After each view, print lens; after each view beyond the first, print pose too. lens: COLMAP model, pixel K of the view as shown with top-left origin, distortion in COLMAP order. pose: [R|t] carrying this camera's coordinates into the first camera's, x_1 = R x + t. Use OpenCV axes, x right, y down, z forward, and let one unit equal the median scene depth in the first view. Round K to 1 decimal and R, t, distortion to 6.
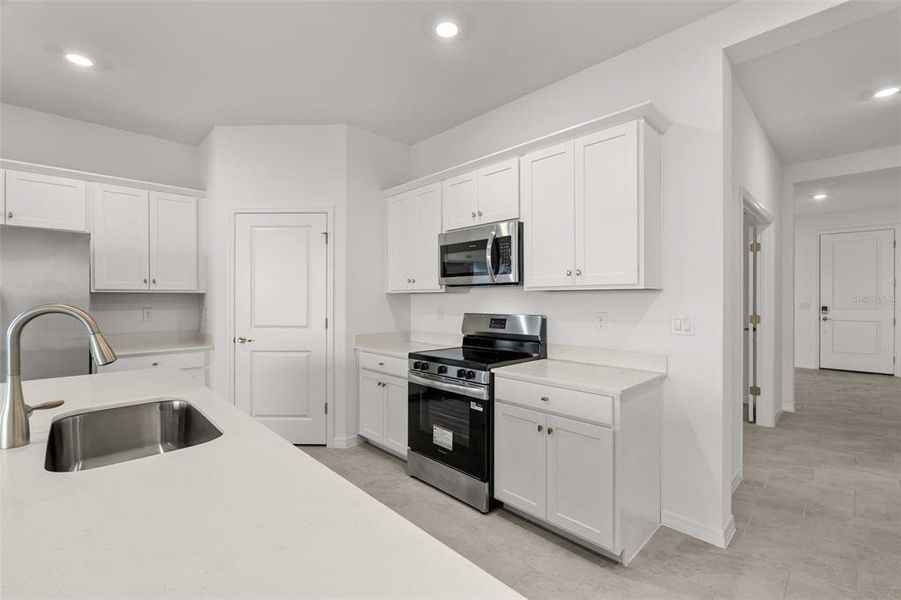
lens RADIAL K [[394.2, 0, 449.0], [0, 394.2, 300.9], [0, 0, 1]] dist [-0.003479, -0.000504]
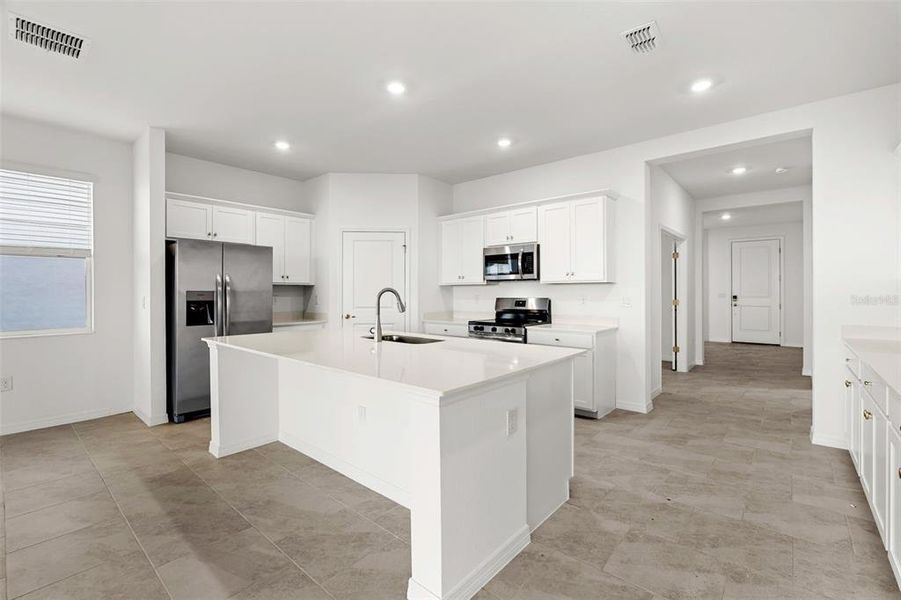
lens RADIAL K [[394.2, 0, 451.7], [0, 394.2, 292.8], [0, 0, 1]] dist [-0.003479, -0.000504]
pose [[0.995886, -0.001444, 0.090600, -0.298211], [0.001849, 0.999989, -0.004393, 0.018425], [-0.090593, 0.004543, 0.995878, -0.583901]]
